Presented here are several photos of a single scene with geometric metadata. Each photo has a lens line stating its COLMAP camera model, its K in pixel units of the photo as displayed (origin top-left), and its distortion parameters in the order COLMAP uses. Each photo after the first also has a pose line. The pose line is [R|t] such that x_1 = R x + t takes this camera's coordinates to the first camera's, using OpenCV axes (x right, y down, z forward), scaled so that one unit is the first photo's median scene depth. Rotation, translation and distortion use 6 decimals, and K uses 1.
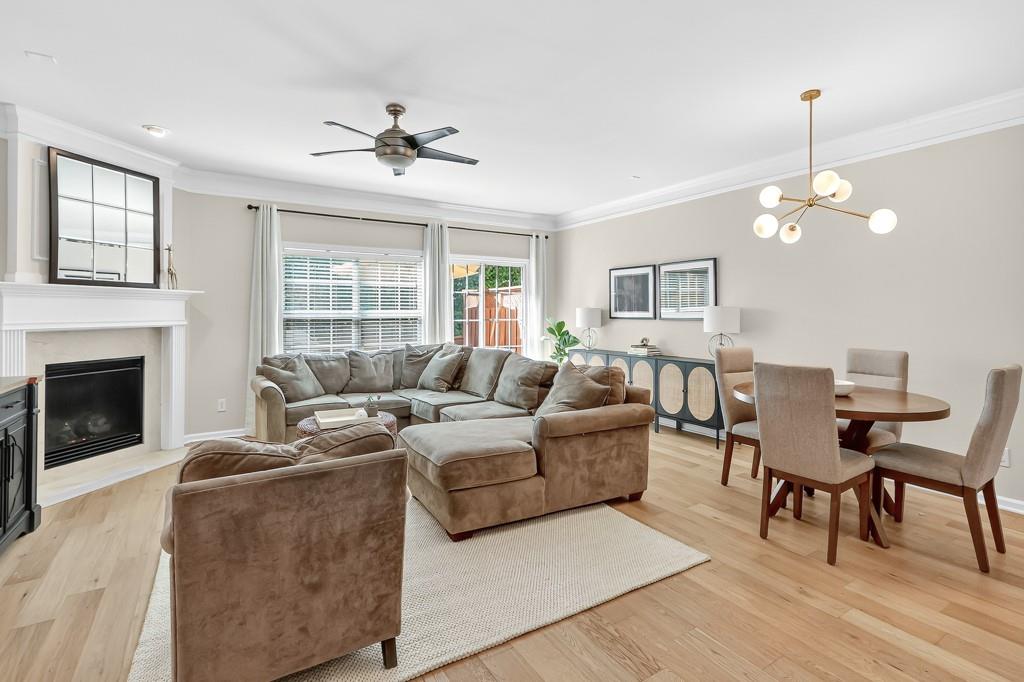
lens RADIAL K [[496.1, 0, 528.5], [0, 496.1, 313.5], [0, 0, 1]] dist [-0.005002, -0.001017]
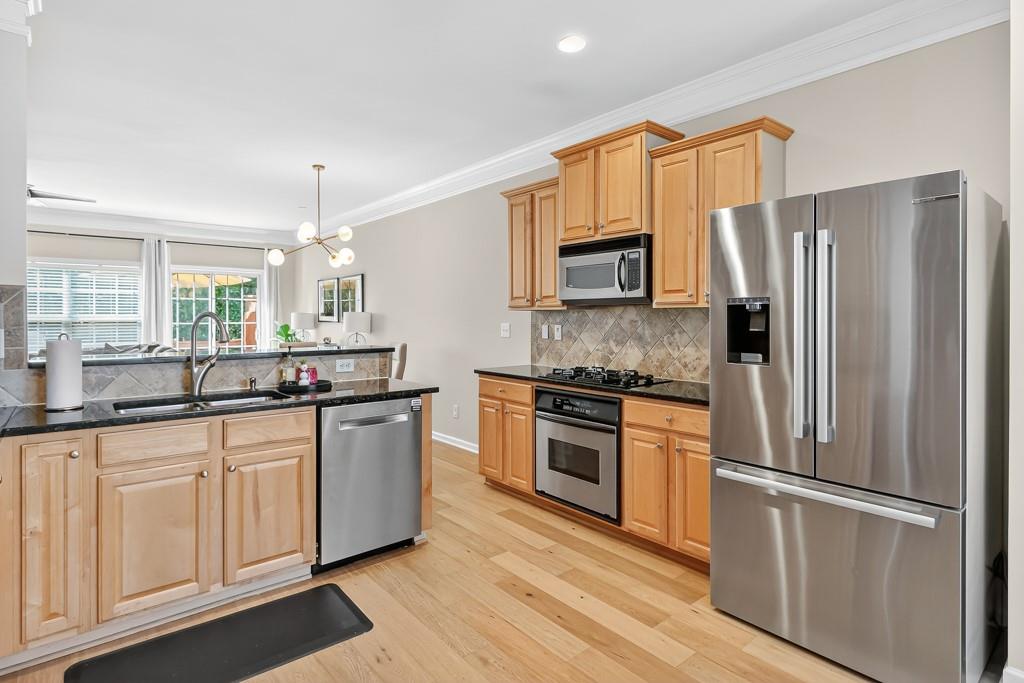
lens RADIAL K [[522.6, 0, 503.2], [0, 522.6, 317.8], [0, 0, 1]] dist [0.009048, 0.000320]
pose [[0.992538, 0.001293, 0.121932, 0.514139], [-0.001100, 0.999998, -0.001644, 0.002387], [-0.121934, 0.001498, 0.992537, -0.326048]]
